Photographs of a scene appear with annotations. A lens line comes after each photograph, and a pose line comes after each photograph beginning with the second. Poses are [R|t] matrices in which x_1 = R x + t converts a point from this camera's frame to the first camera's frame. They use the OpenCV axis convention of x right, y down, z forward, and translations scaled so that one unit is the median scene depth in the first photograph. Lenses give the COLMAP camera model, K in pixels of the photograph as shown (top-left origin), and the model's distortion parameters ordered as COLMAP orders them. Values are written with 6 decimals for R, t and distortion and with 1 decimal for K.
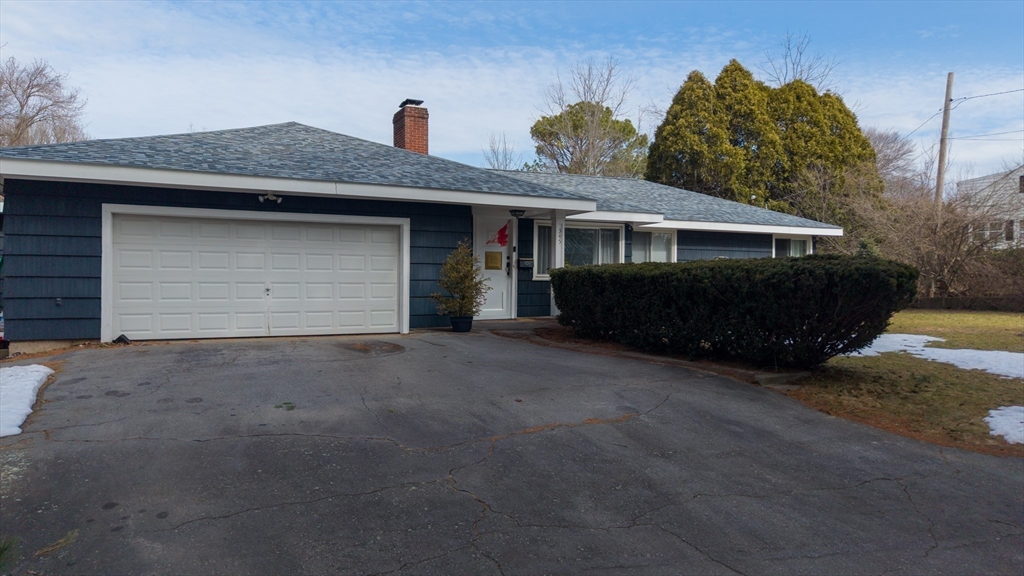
lens RADIAL K [[693.1, 0, 508.2], [0, 693.1, 284.3], [0, 0, 1]] dist [0.014712, -0.001891]
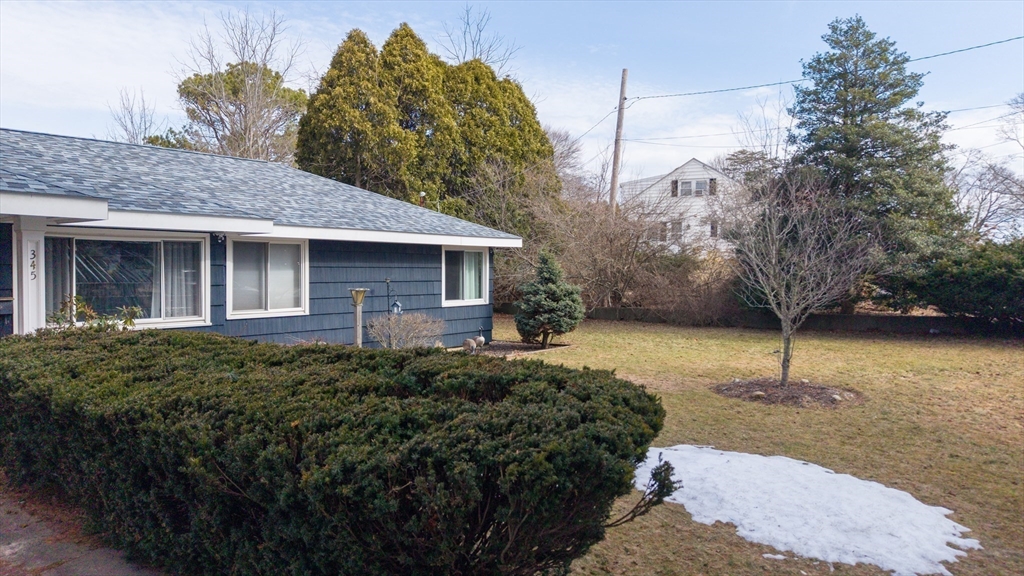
lens RADIAL K [[692.3, 0, 512.0], [0, 692.3, 288.0], [0, 0, 1]] dist [0.067520, -0.002400]
pose [[0.907768, -0.012417, 0.419289, 0.090155], [-0.000861, 0.999505, 0.031462, -0.035004], [-0.419472, -0.028921, 0.907308, 0.186124]]
